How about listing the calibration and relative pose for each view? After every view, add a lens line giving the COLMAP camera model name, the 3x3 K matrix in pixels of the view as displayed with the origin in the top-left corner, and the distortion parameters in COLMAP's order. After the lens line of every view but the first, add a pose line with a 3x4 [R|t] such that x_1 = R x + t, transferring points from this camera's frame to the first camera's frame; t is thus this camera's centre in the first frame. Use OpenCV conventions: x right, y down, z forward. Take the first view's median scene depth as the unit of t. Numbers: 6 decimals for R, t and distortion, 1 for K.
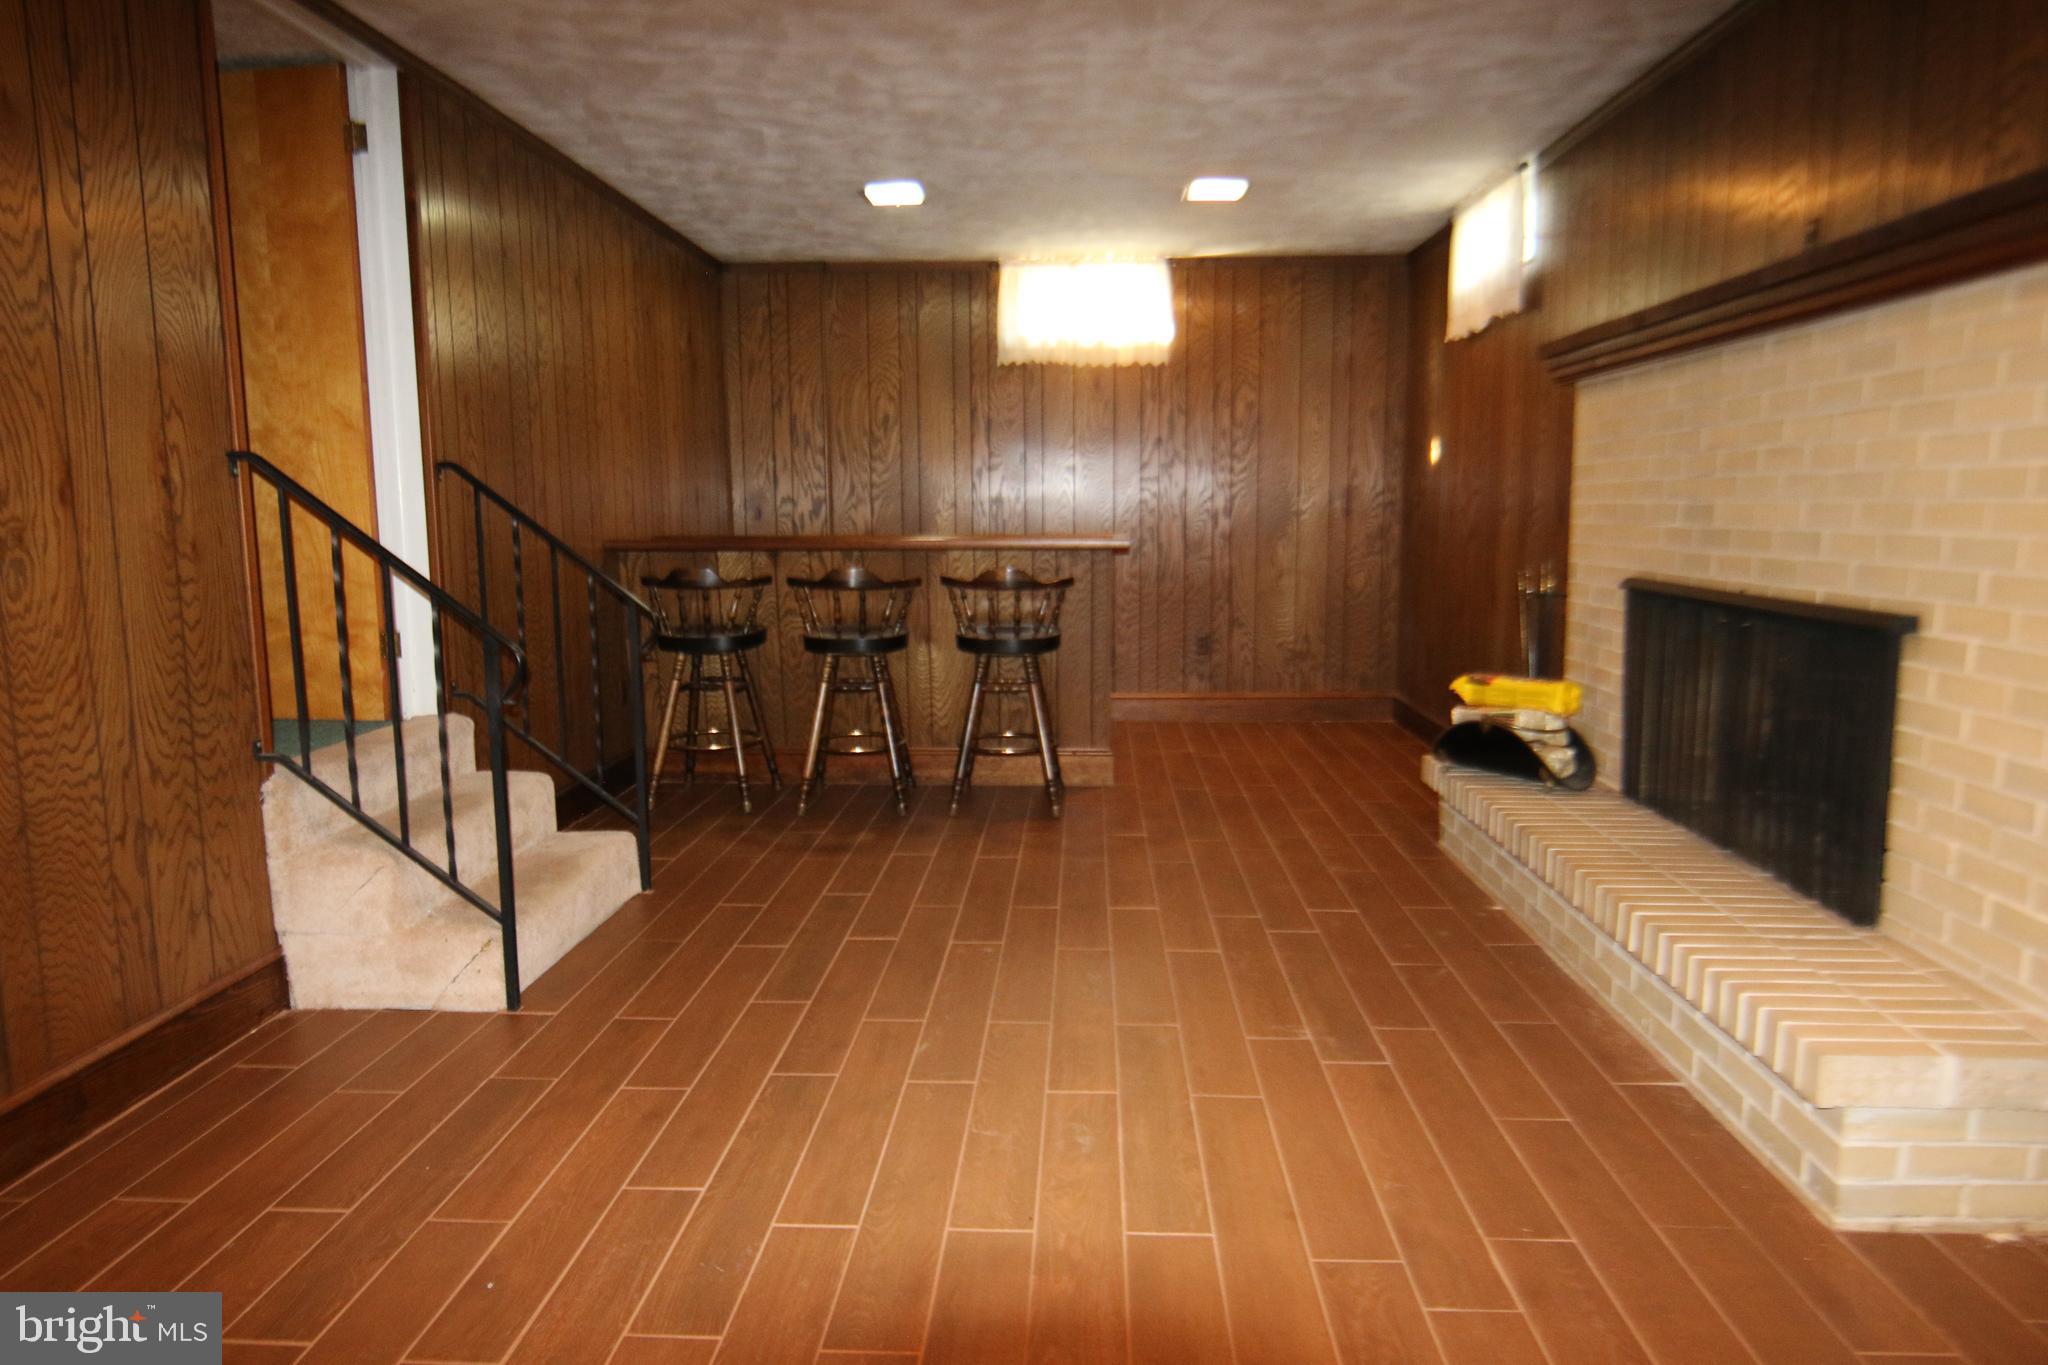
lens RADIAL K [[1291.8, 0, 1022.0], [0, 1291.8, 686.9], [0, 0, 1]] dist [-0.019855, 0.009165]
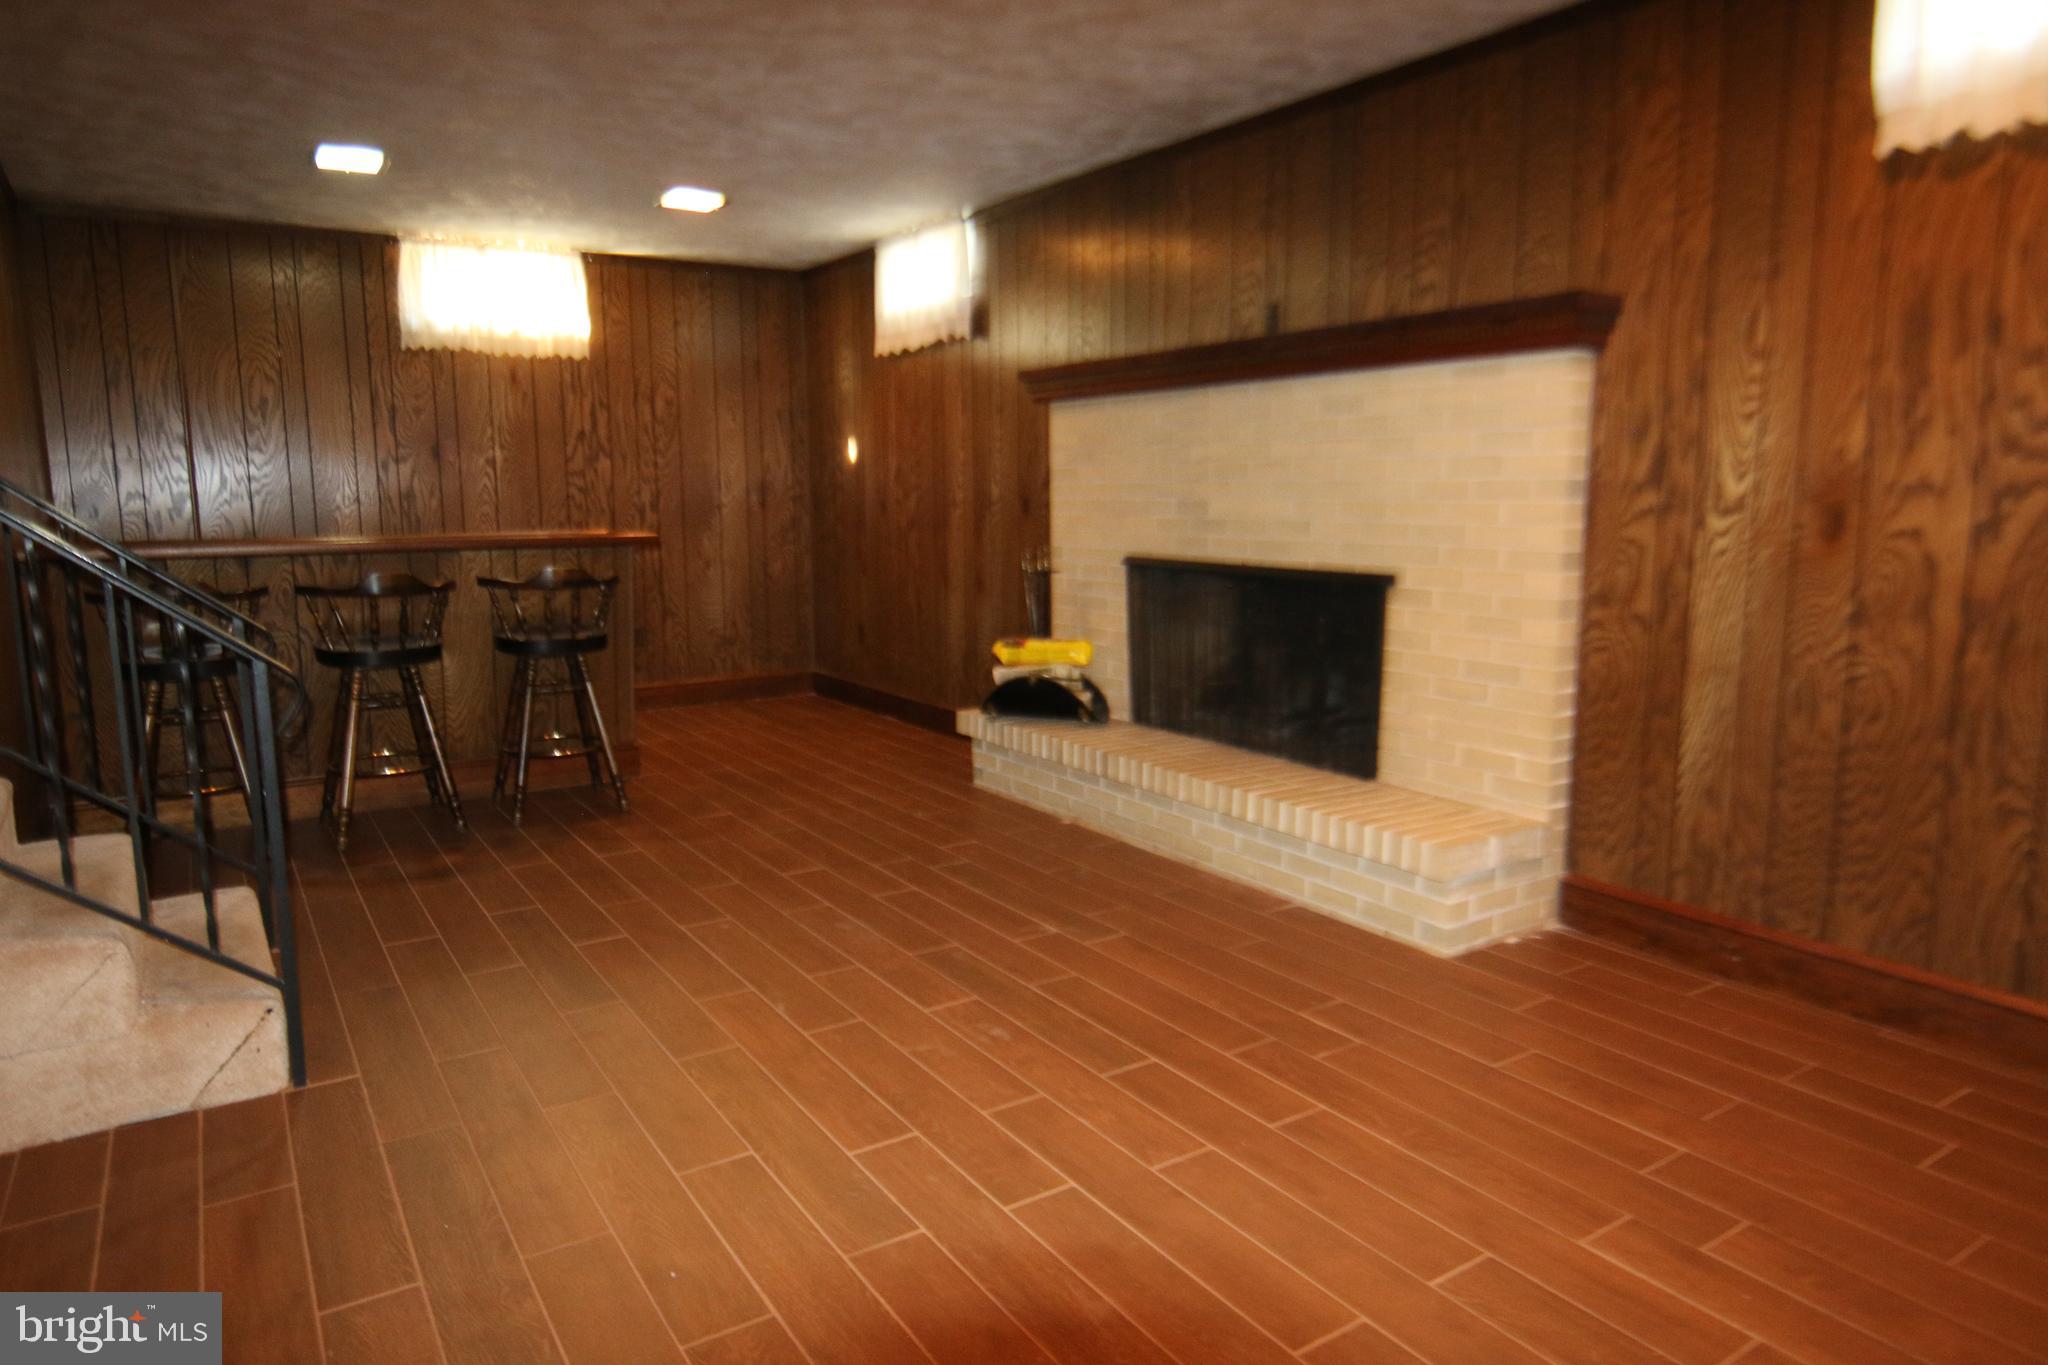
lens RADIAL K [[1291.8, 0, 1027.2], [0, 1291.8, 683.4], [0, 0, 1]] dist [-0.019855, 0.009165]
pose [[0.808951, -0.086700, 0.581447, -0.280797], [0.082639, 0.996015, 0.033544, -0.006360], [-0.582038, 0.020915, 0.812892, -0.004770]]
